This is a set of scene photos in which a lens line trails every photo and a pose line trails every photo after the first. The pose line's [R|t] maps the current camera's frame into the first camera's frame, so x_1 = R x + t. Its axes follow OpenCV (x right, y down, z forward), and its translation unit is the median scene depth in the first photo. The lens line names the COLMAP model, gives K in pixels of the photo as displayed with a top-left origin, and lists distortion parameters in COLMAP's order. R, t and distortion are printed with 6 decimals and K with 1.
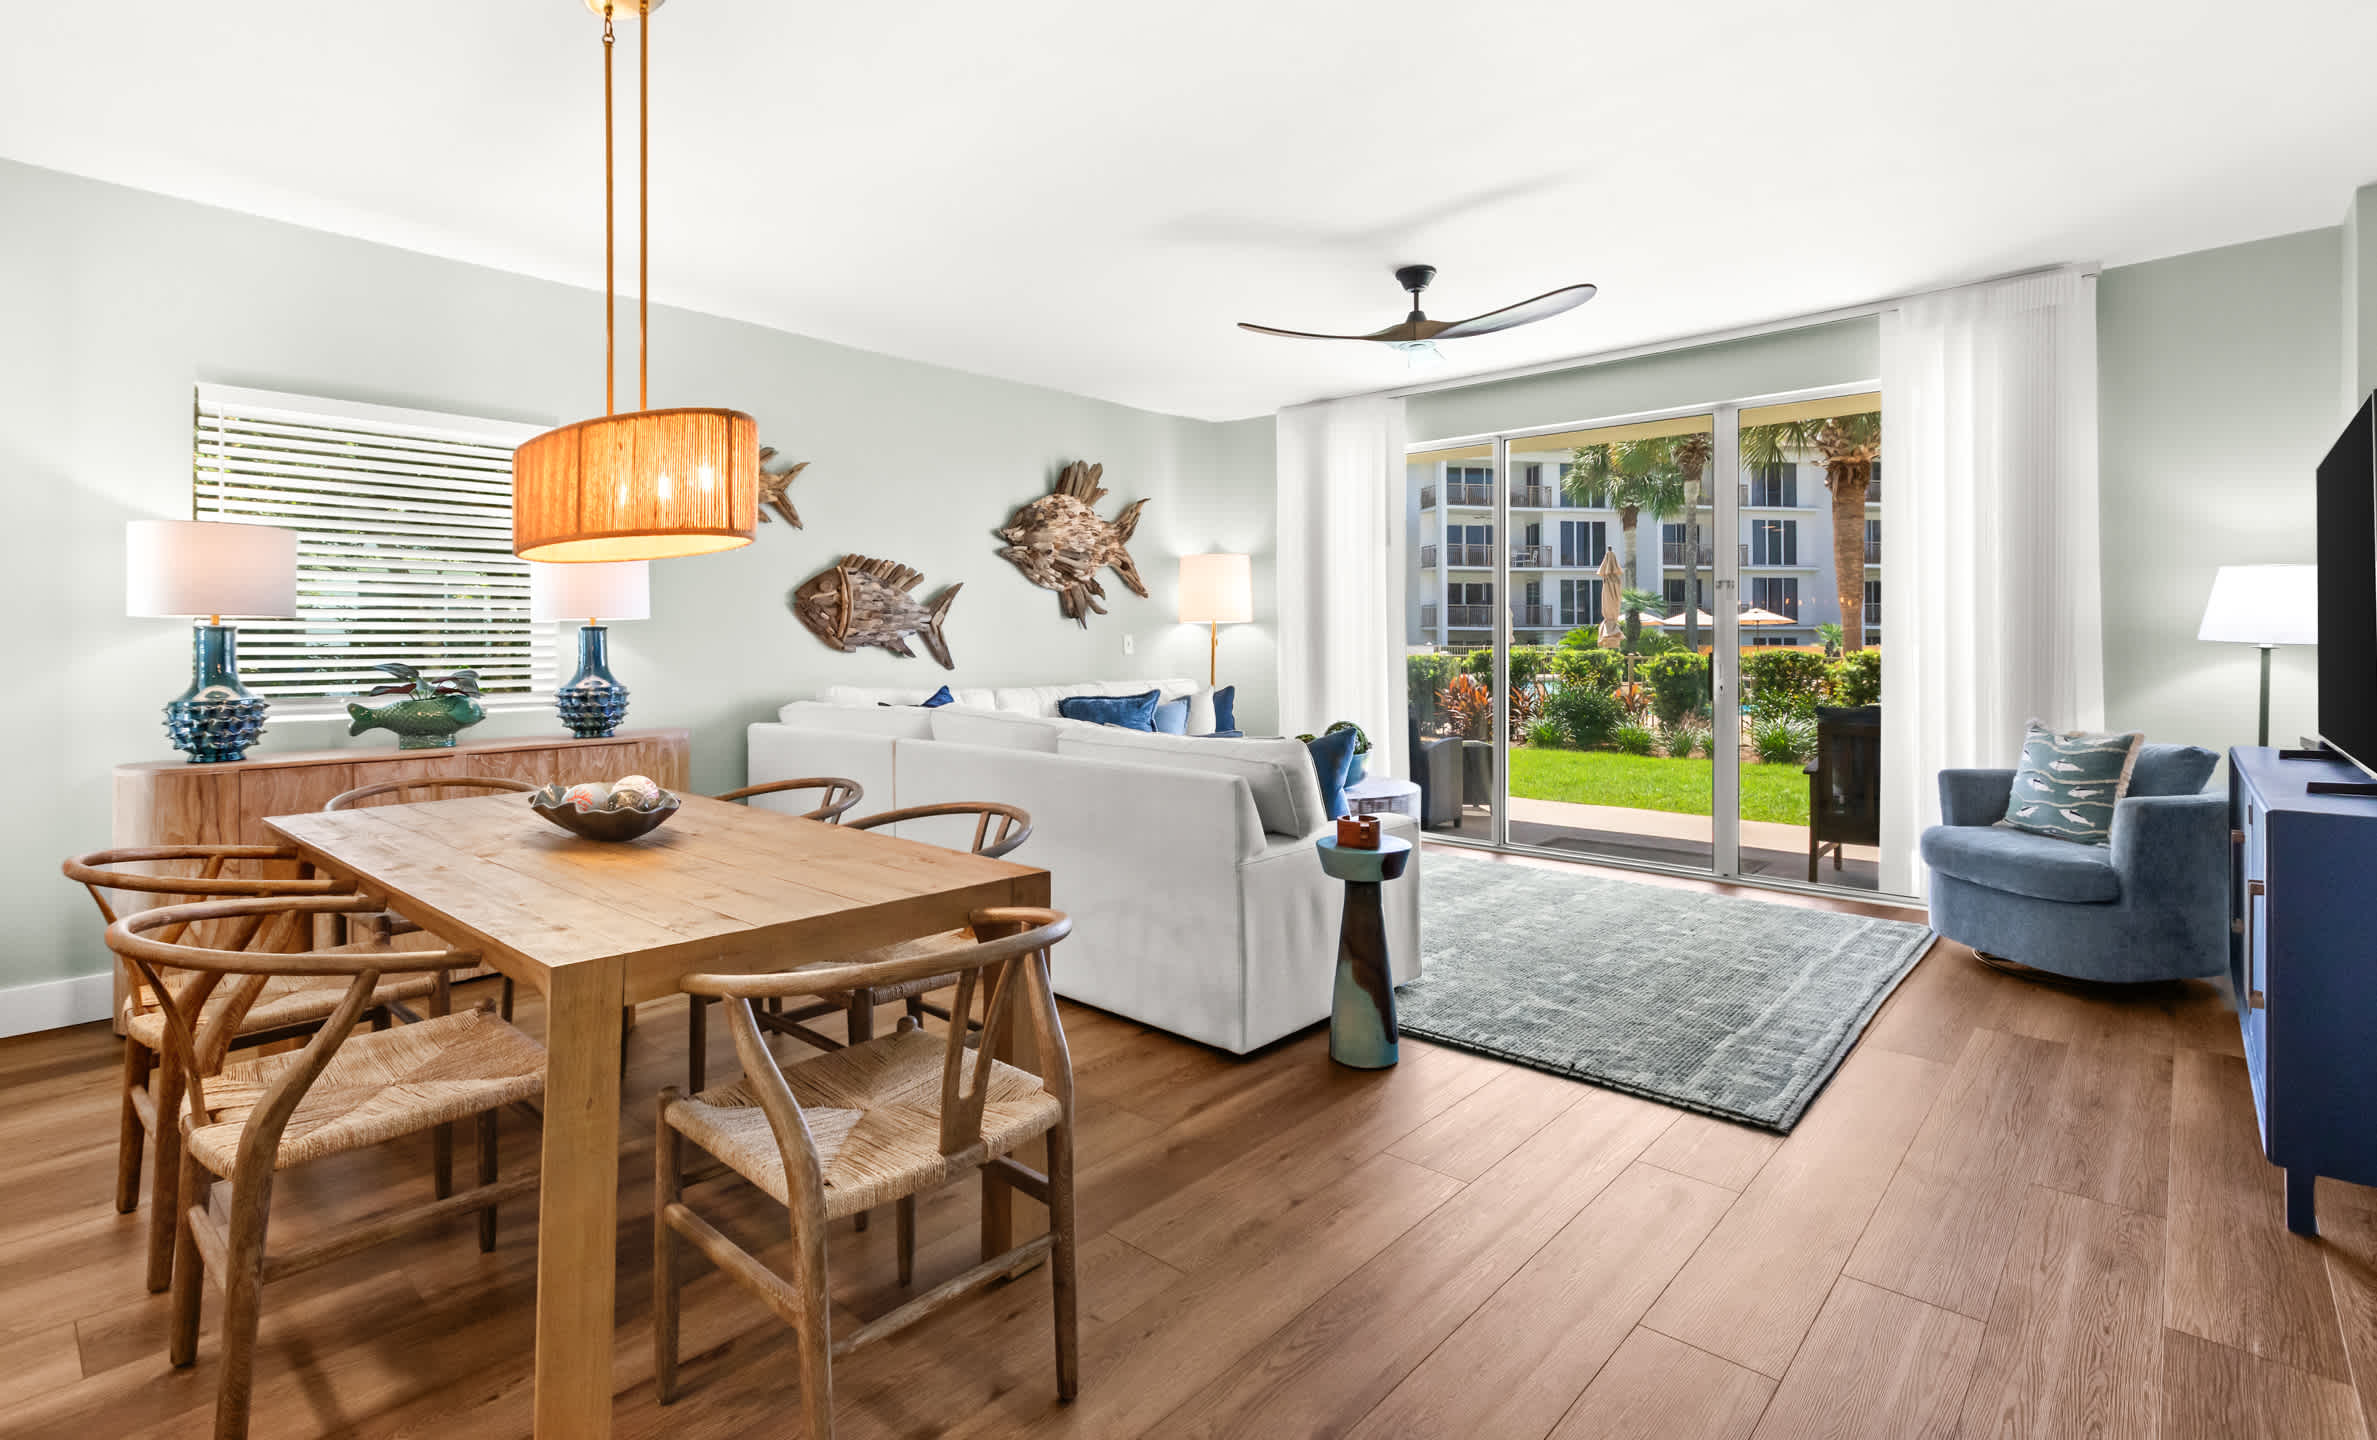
lens RADIAL K [[1115.8, 0, 1218.4], [0, 1115.8, 628.5], [0, 0, 1]] dist [0.001902, 0.000114]
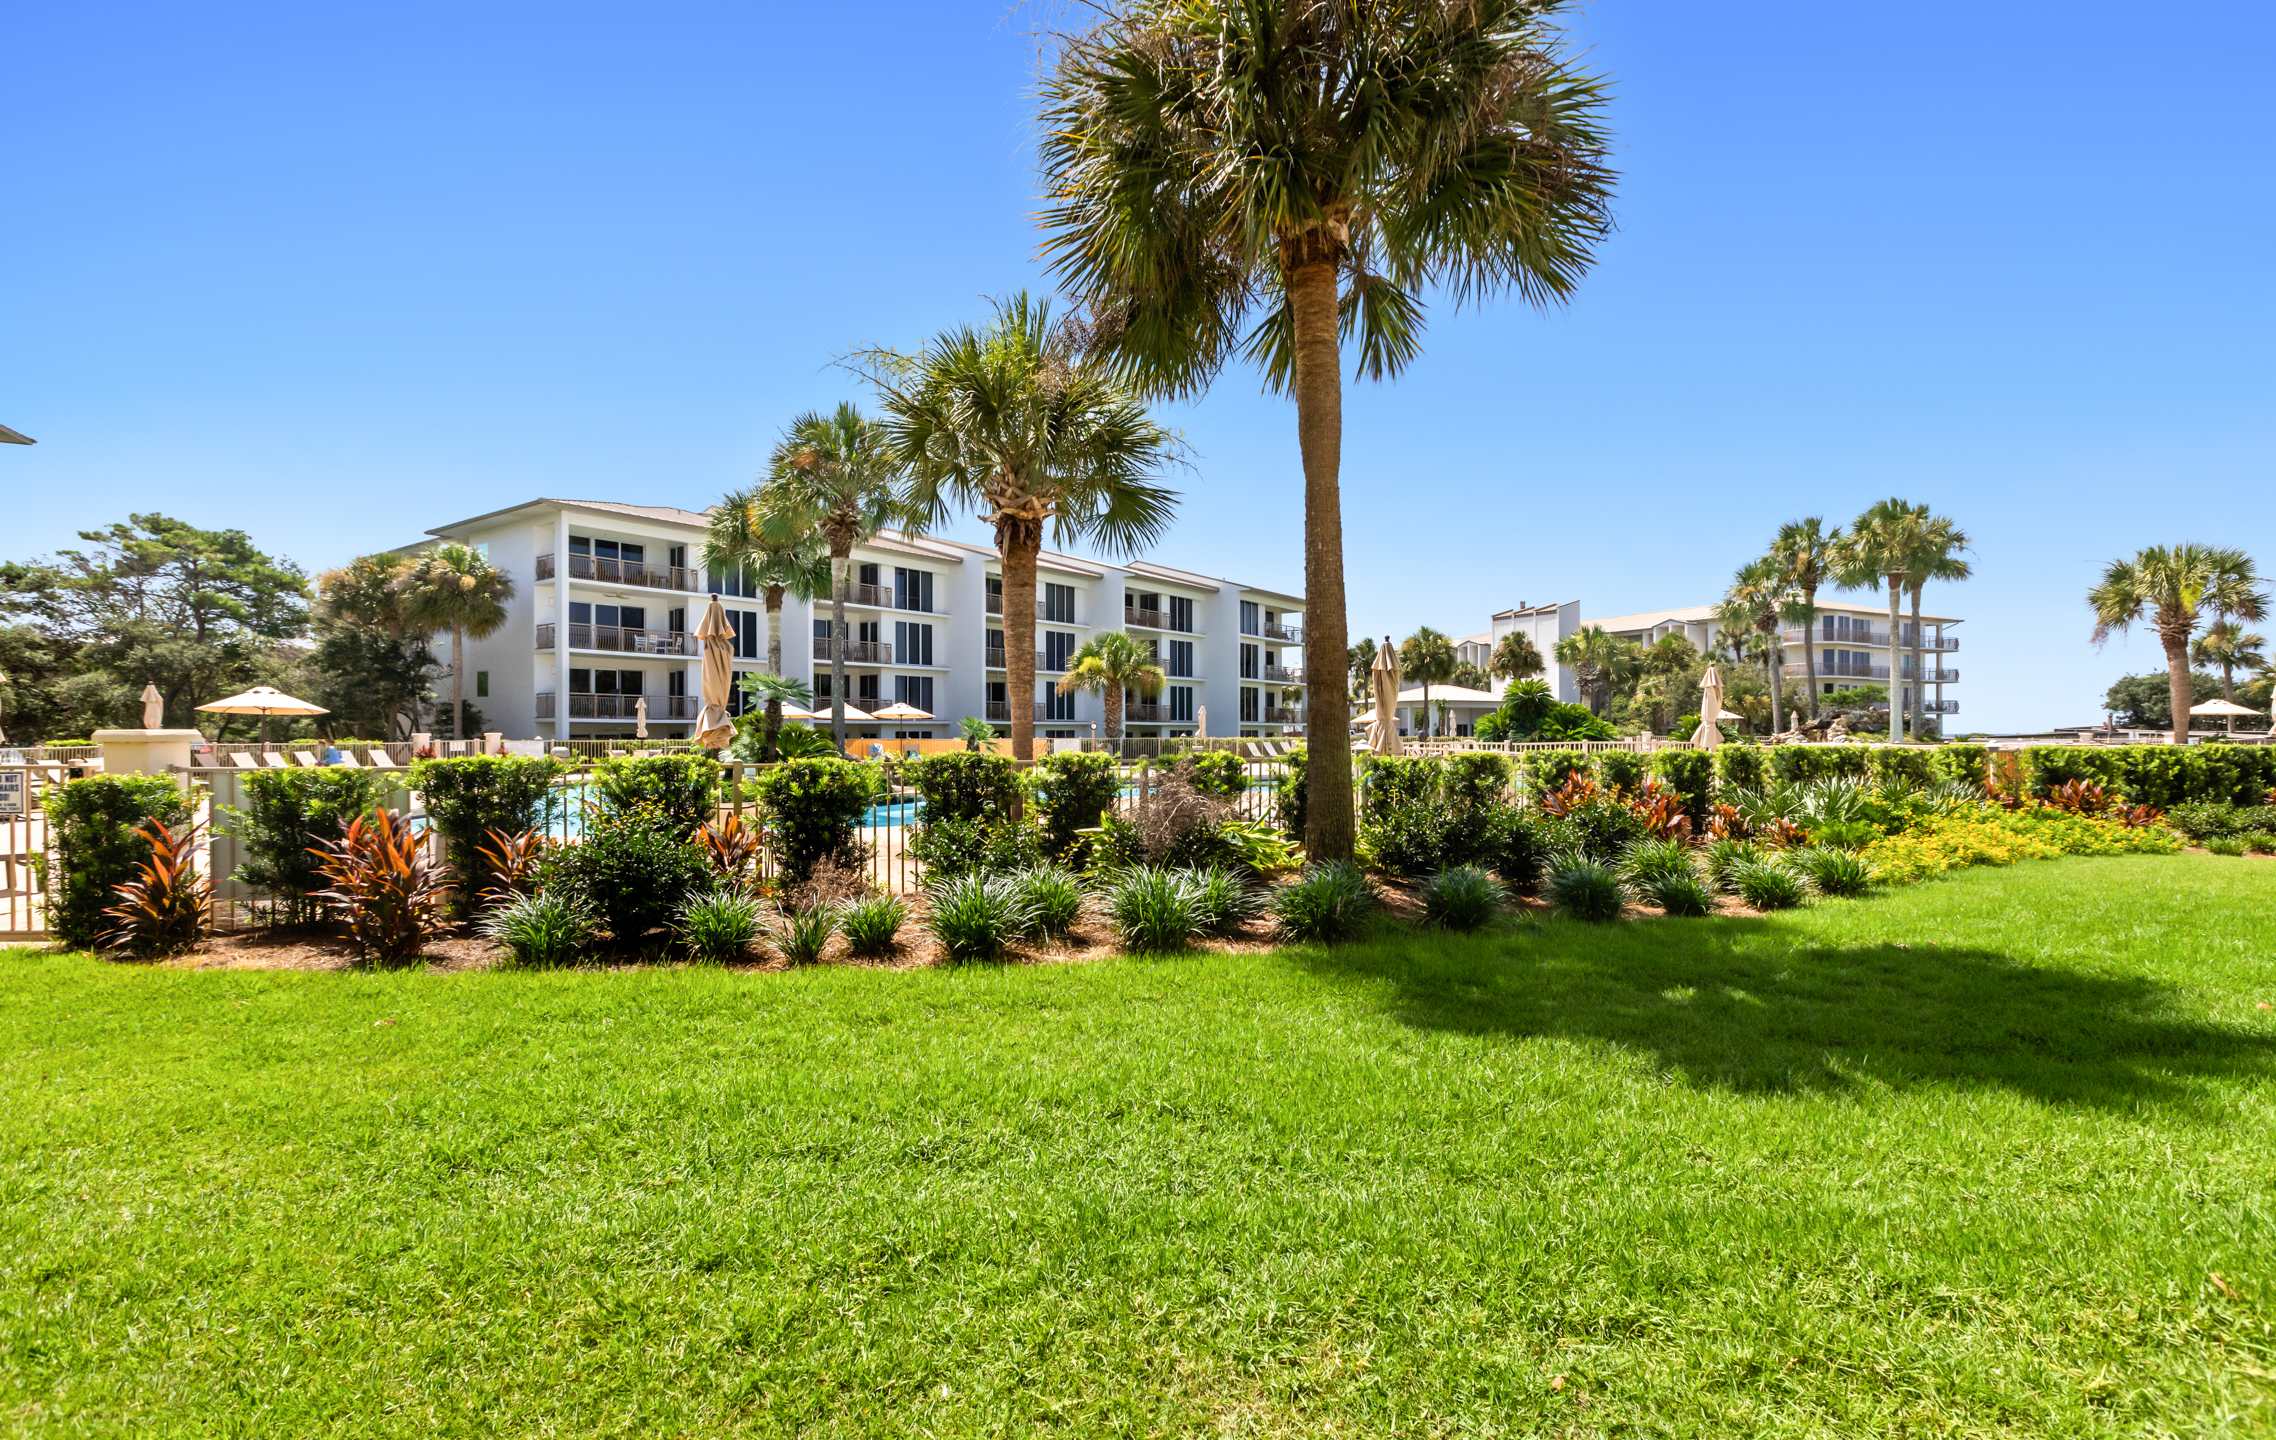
lens RADIAL K [[1051.6, 0, 1138.7], [0, 1051.6, 722.2], [0, 0, 1]] dist [0.001502, 0.000086]
pose [[0.779563, 0.006550, 0.626290, 0.040445], [-0.006533, 0.999976, -0.002327, 0.000438], [-0.626290, -0.002278, 0.779587, 0.092485]]
